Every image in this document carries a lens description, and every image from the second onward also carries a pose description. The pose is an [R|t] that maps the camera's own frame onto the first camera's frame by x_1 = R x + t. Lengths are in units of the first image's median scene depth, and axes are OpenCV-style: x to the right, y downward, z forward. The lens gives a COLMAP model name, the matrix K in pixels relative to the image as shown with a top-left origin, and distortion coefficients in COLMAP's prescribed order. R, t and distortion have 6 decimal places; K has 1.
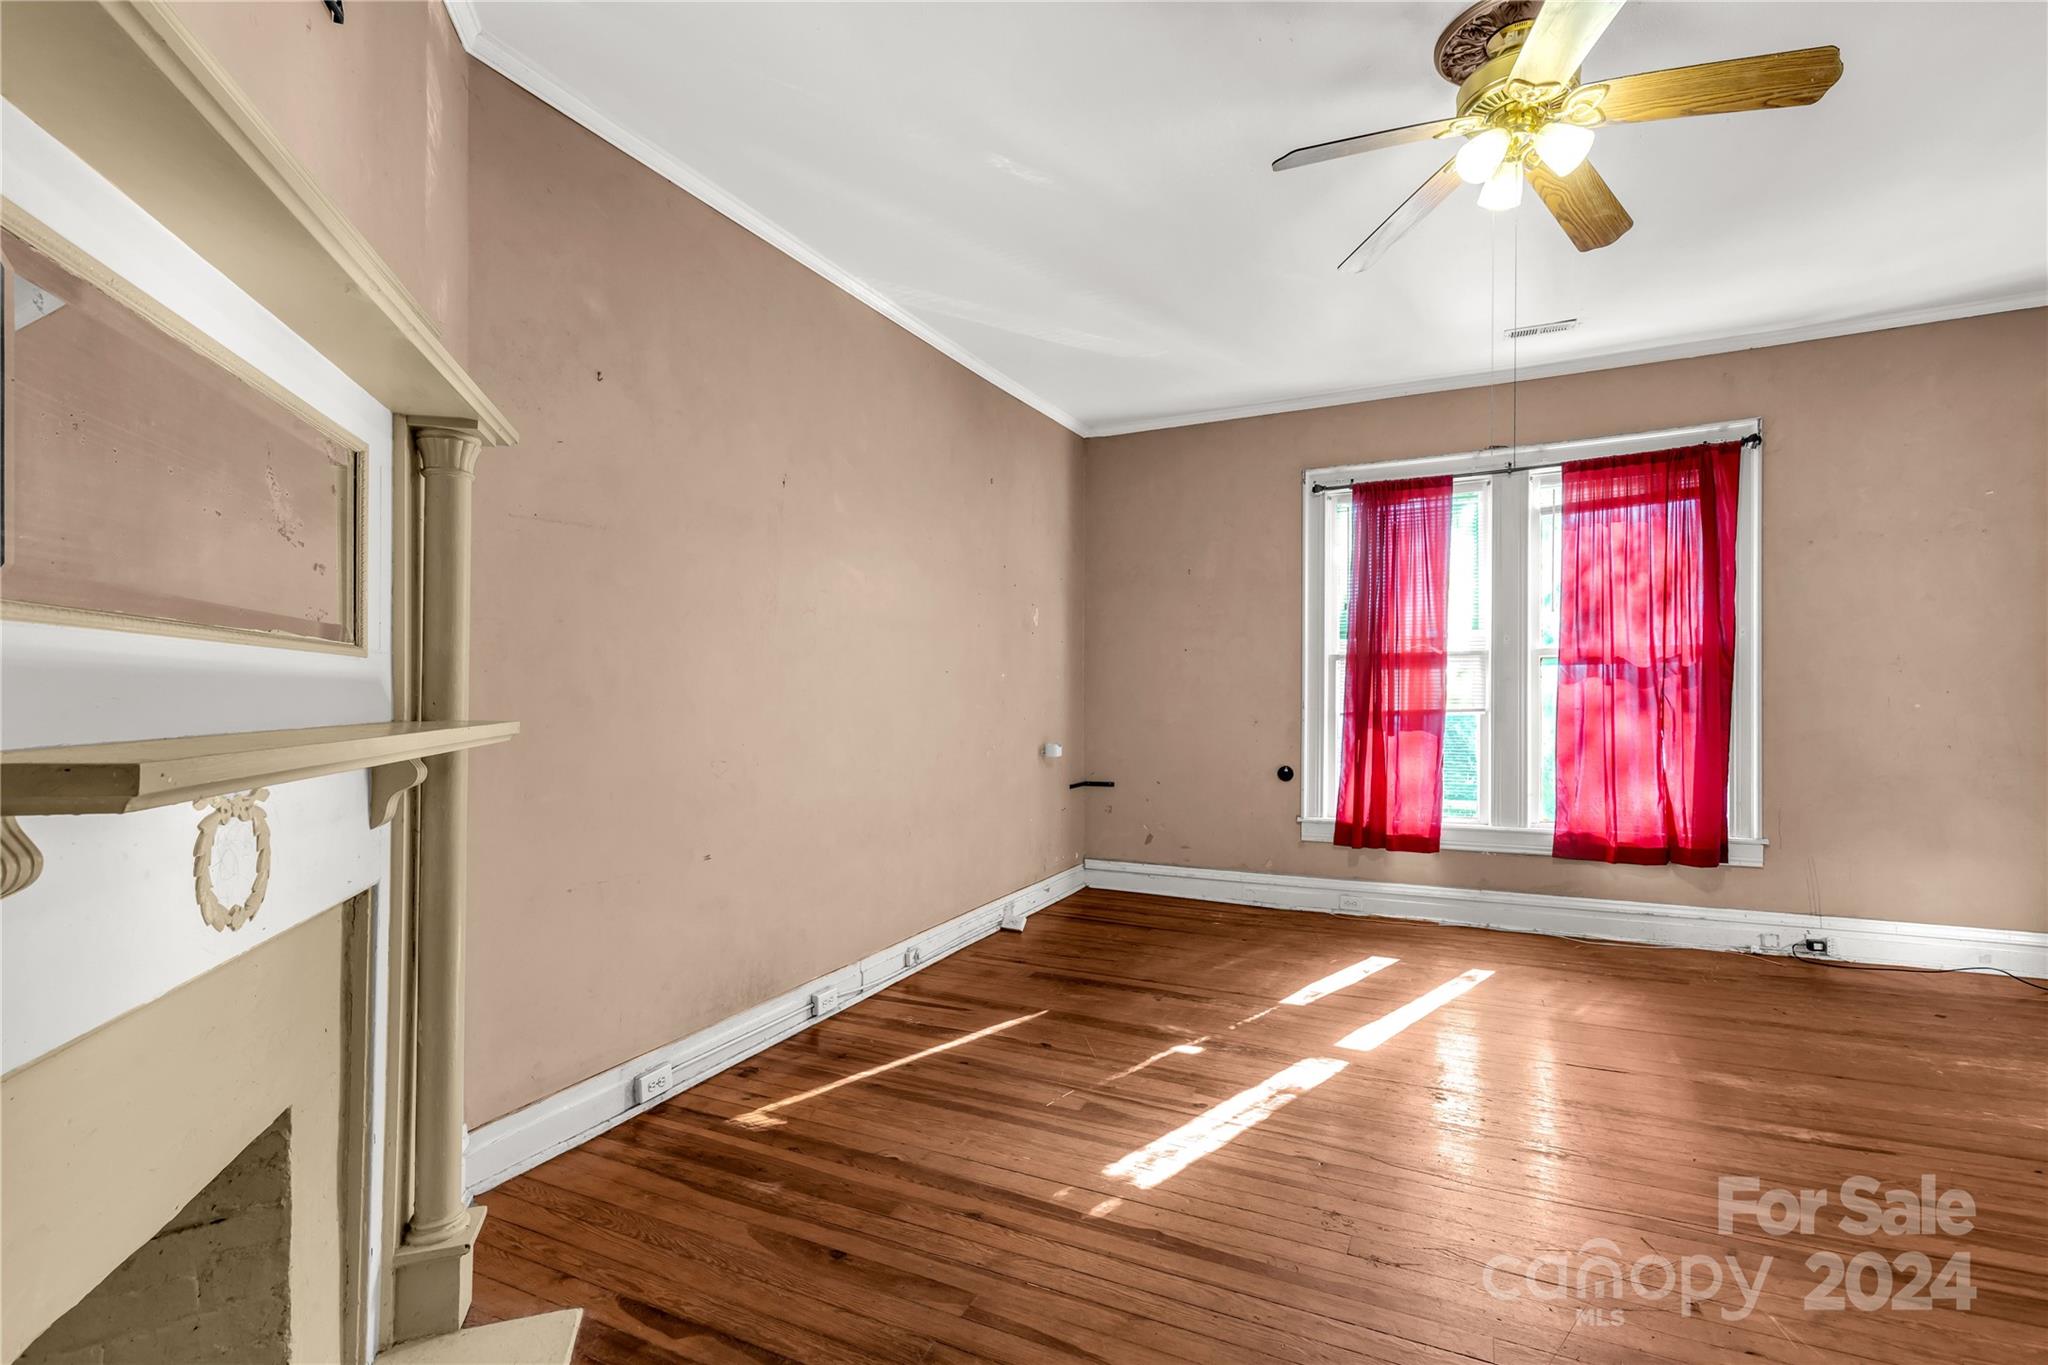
lens RADIAL K [[907.5, 0, 1027.1], [0, 907.5, 693.6], [0, 0, 1]] dist [0.004285, -0.000002]
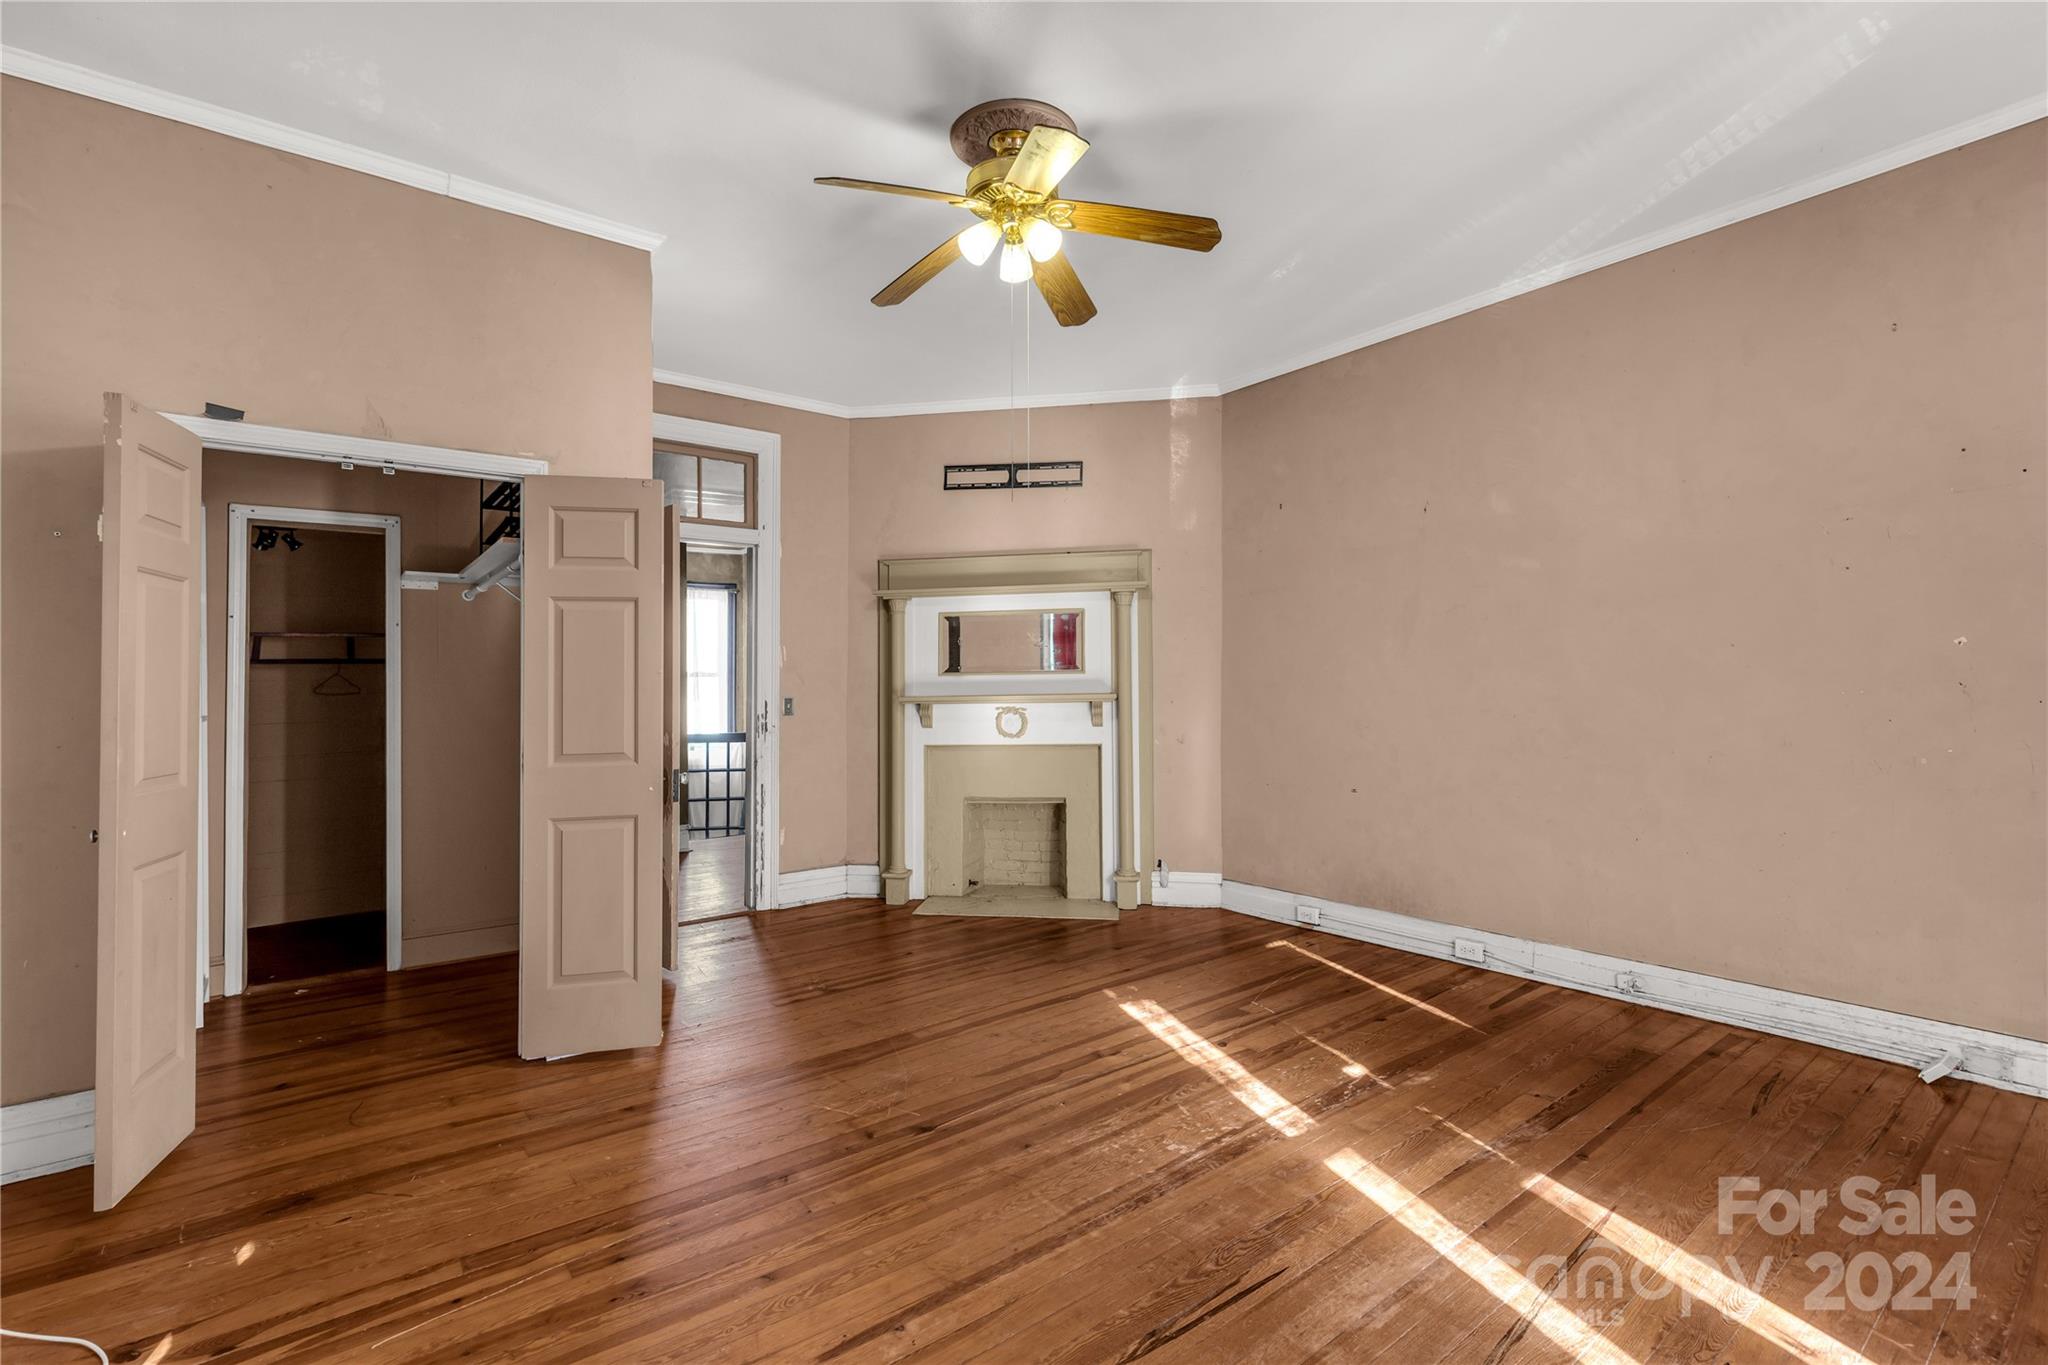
lens RADIAL K [[925.6, 0, 1016.8], [0, 925.6, 672.9], [0, 0, 1]] dist [0.001506, 0.000057]
pose [[-0.437127, 0.003439, -0.899393, 1.212878], [0.016600, 0.999853, -0.004245, -0.009969], [0.899246, -0.016786, -0.437120, 1.156152]]
